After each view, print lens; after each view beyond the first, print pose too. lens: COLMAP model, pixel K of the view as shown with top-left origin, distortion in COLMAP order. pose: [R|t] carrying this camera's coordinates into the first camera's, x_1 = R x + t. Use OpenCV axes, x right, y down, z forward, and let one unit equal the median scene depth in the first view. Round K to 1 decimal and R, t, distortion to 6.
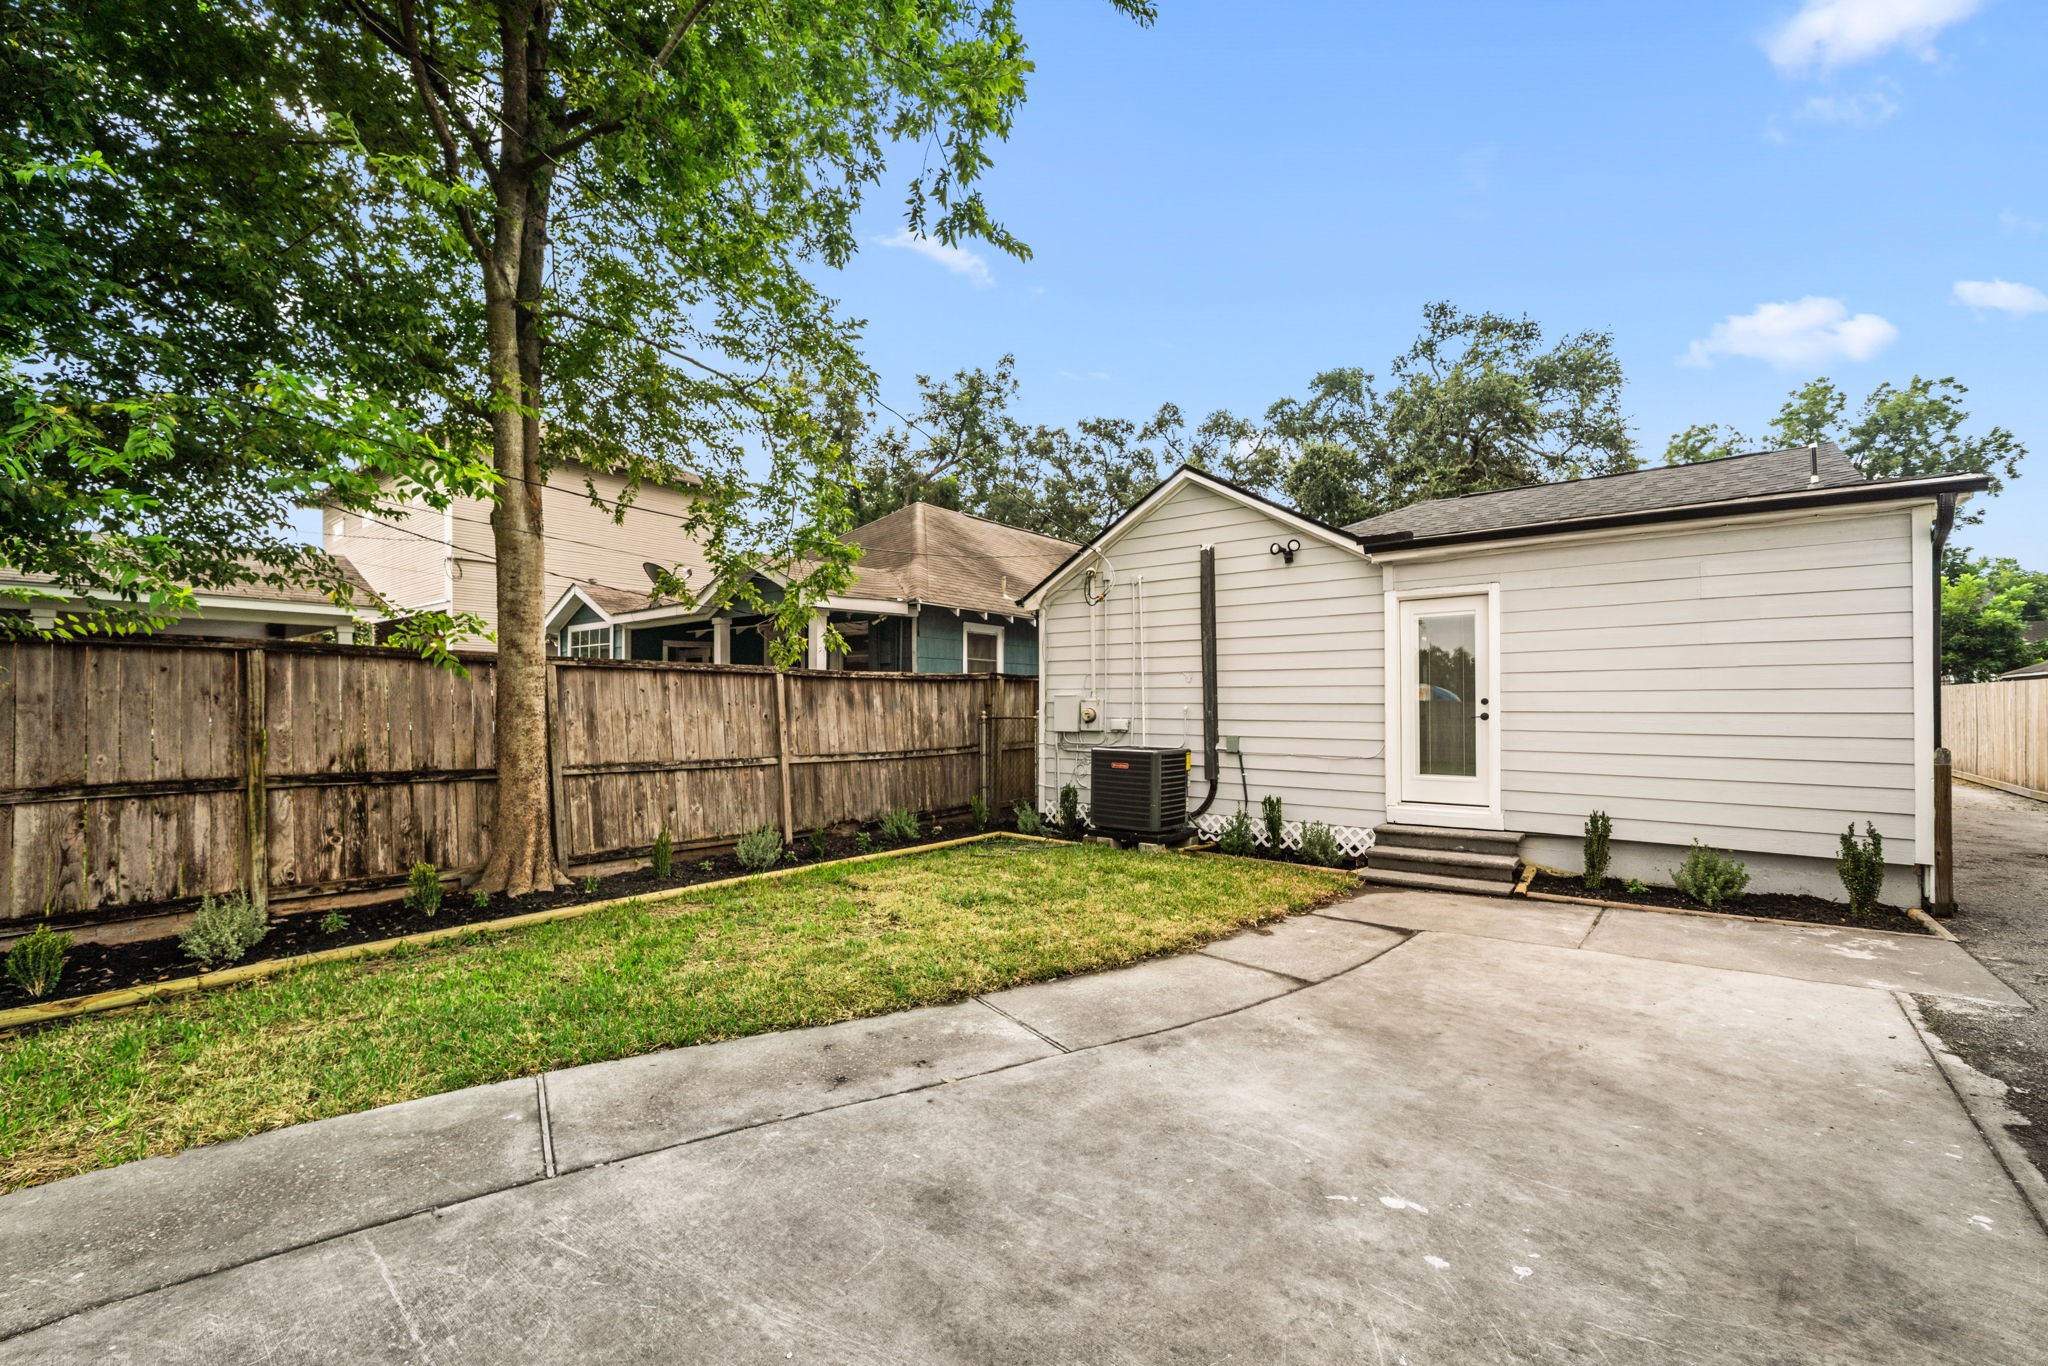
lens RADIAL K [[837.8, 0, 1027.8], [0, 837.8, 696.8], [0, 0, 1]] dist [-0.001317, 0.000163]
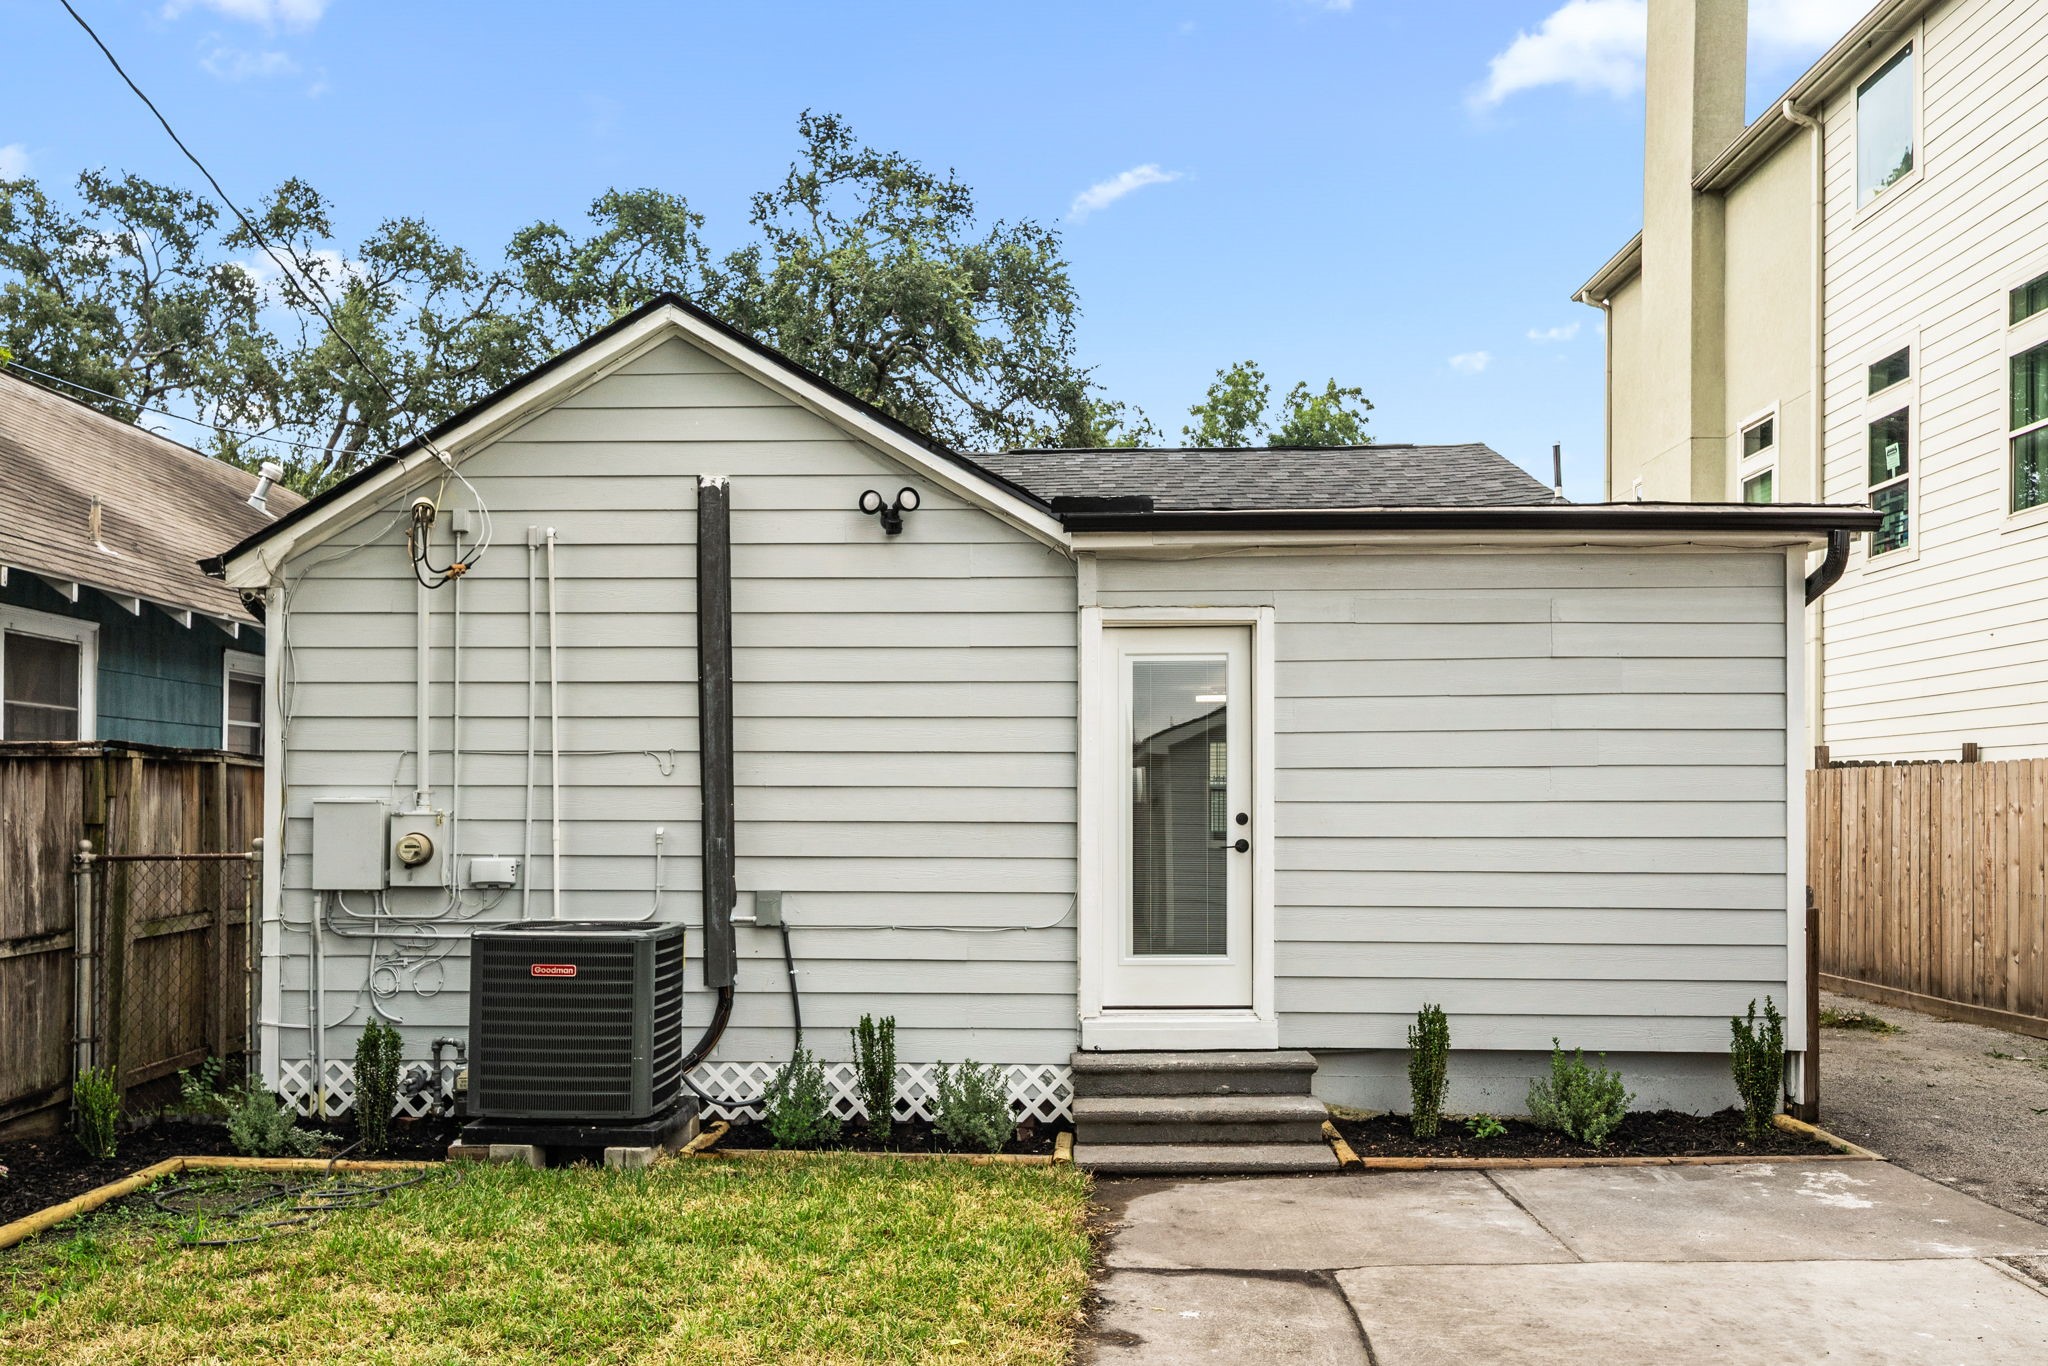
lens RADIAL K [[1549.5, 0, 961.2], [0, 1549.5, 794.1], [0, 0, 1]] dist [-0.001793, 0.007006]
pose [[0.807054, 0.005202, 0.590455, -0.178516], [-0.006260, 0.999980, -0.000254, -0.007936], [-0.590445, -0.003491, 0.807070, 0.234025]]
